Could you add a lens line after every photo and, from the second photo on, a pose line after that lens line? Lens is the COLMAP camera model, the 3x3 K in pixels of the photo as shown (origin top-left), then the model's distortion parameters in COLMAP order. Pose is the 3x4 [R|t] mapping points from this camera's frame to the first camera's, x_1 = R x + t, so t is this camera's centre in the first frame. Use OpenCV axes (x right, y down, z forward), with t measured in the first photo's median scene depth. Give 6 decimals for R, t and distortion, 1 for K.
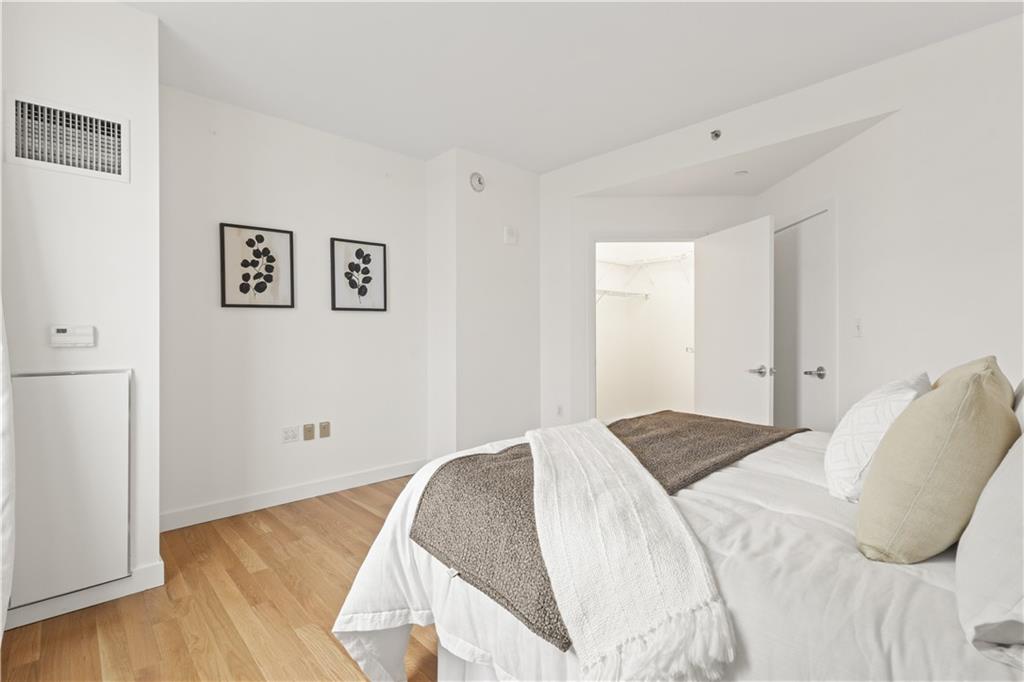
lens RADIAL K [[471.9, 0, 511.2], [0, 471.9, 337.2], [0, 0, 1]] dist [0.003935, 0.000172]
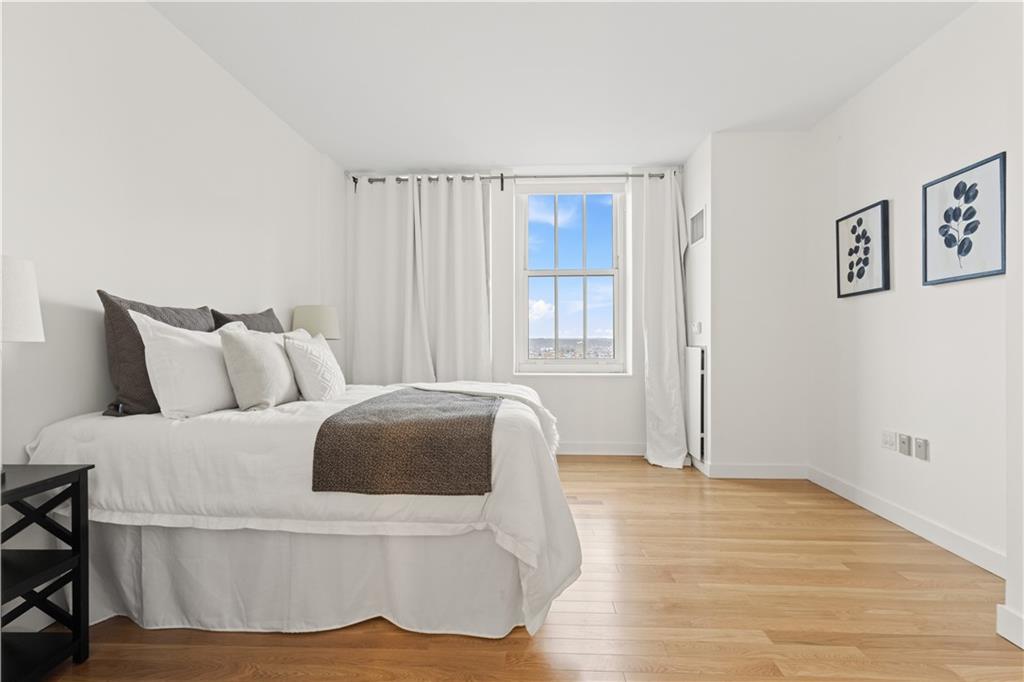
lens RADIAL K [[471.9, 0, 511.2], [0, 471.9, 337.2], [0, 0, 1]] dist [0.003935, 0.000172]
pose [[-0.718598, 0.000372, -0.695425, 0.605695], [0.000106, 1.000000, 0.000426, 0.022197], [0.695425, 0.000233, -0.718598, 1.134924]]
